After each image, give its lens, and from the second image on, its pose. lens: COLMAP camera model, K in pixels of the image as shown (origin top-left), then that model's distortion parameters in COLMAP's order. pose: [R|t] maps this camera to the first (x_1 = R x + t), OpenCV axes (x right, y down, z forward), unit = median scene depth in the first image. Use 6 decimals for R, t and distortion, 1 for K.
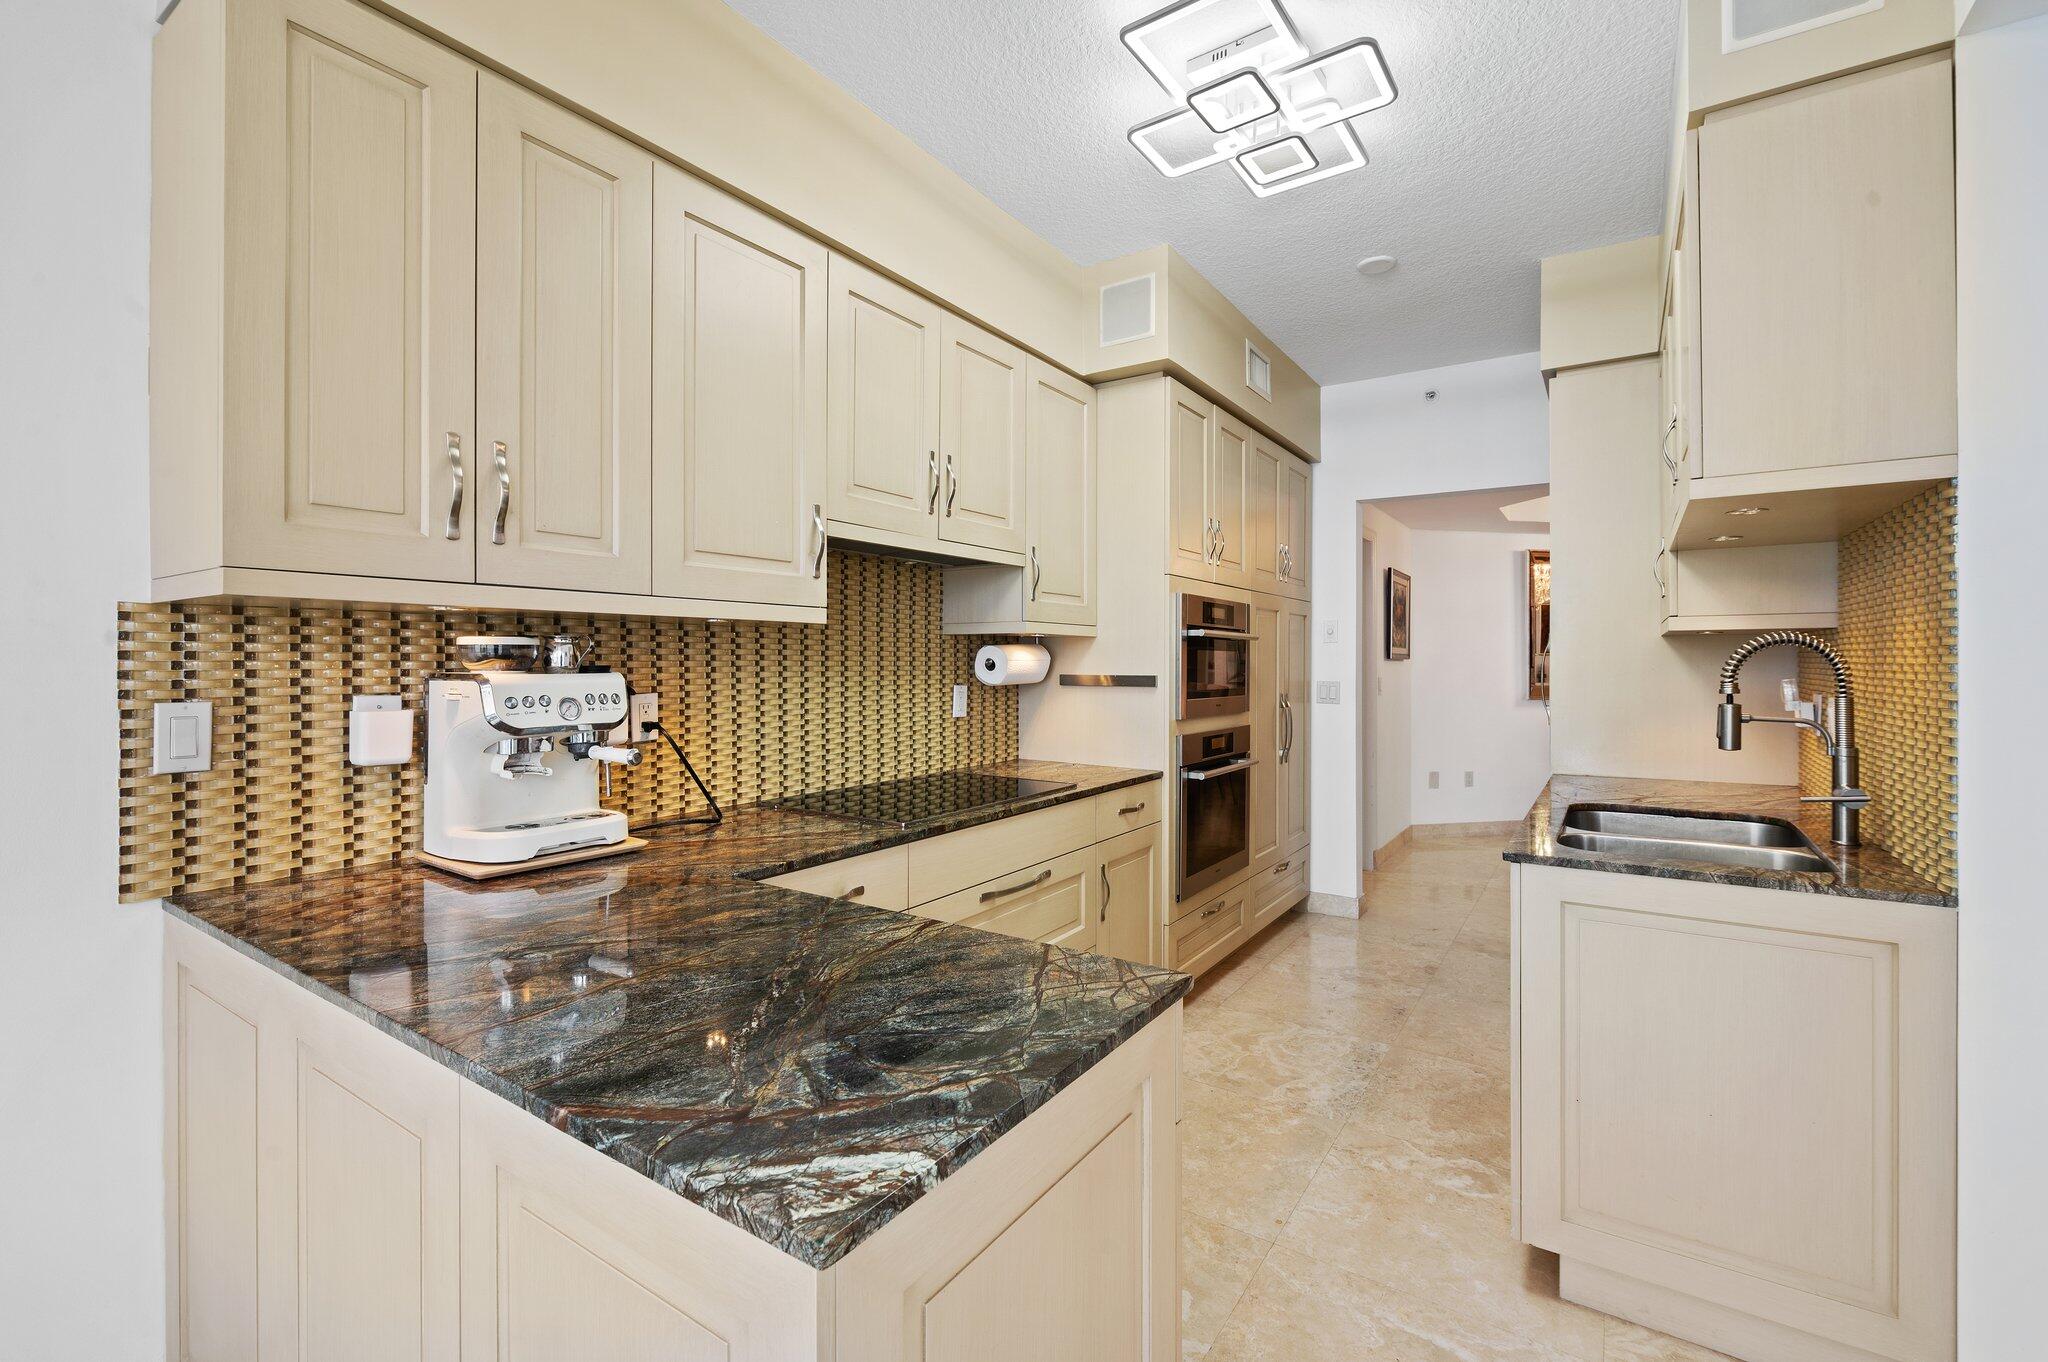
lens RADIAL K [[895.2, 0, 1024.8], [0, 895.2, 658.2], [0, 0, 1]] dist [-0.000628, -0.000454]
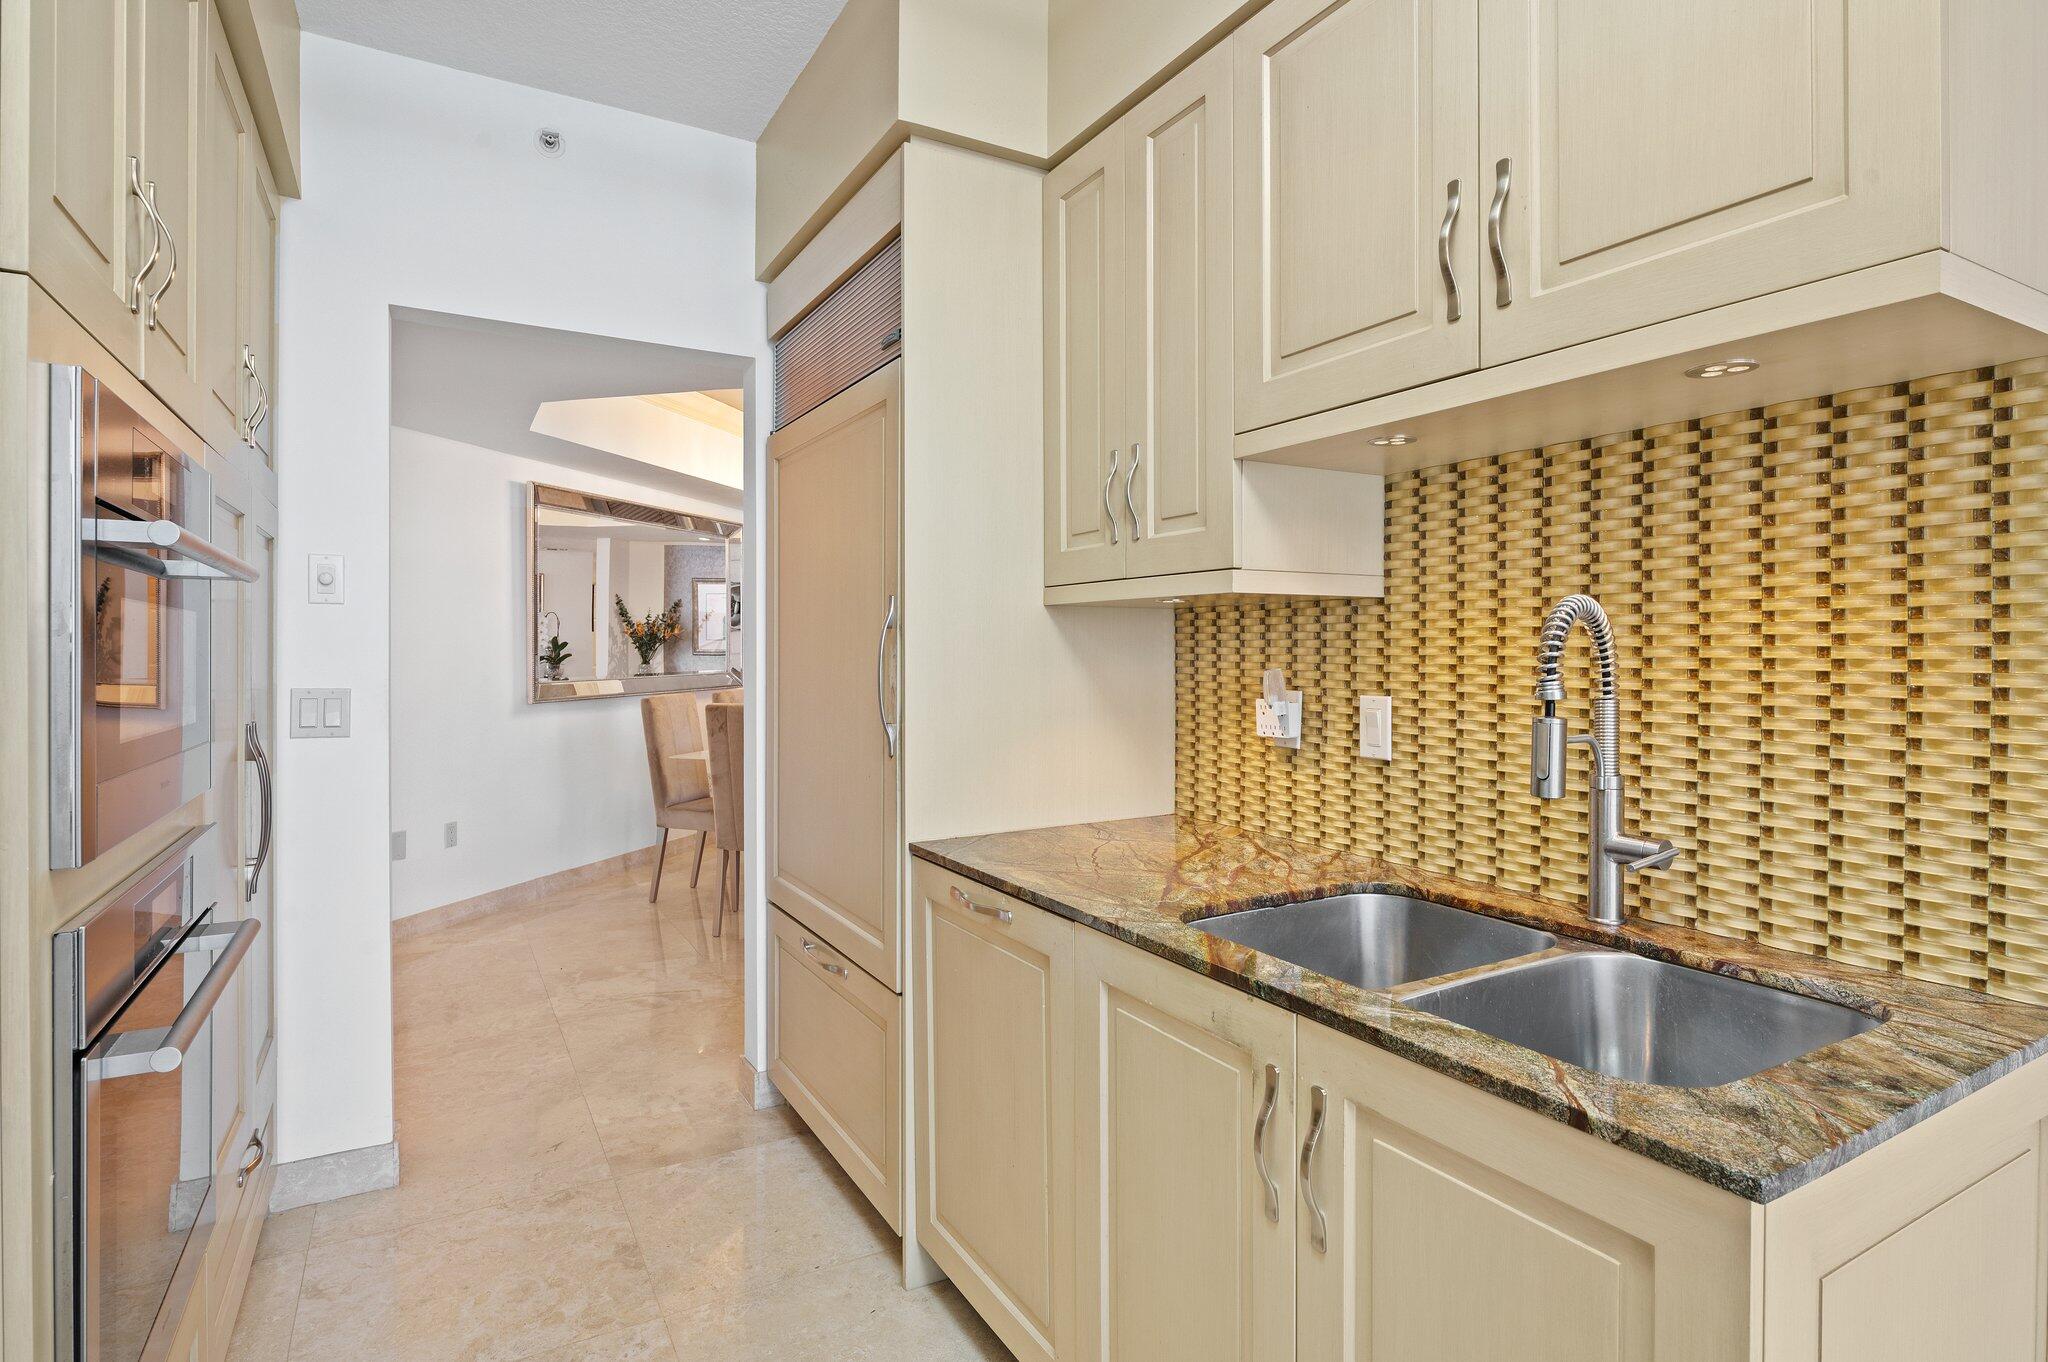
lens RADIAL K [[1015.8, 0, 1023.4], [0, 1015.8, 642.3], [0, 0, 1]] dist [0.000353, -0.020408]
pose [[0.413745, 0.004169, 0.910383, 0.022749], [-0.000288, 0.999990, -0.004448, 0.004891], [-0.910393, 0.001578, 0.413742, 0.500300]]
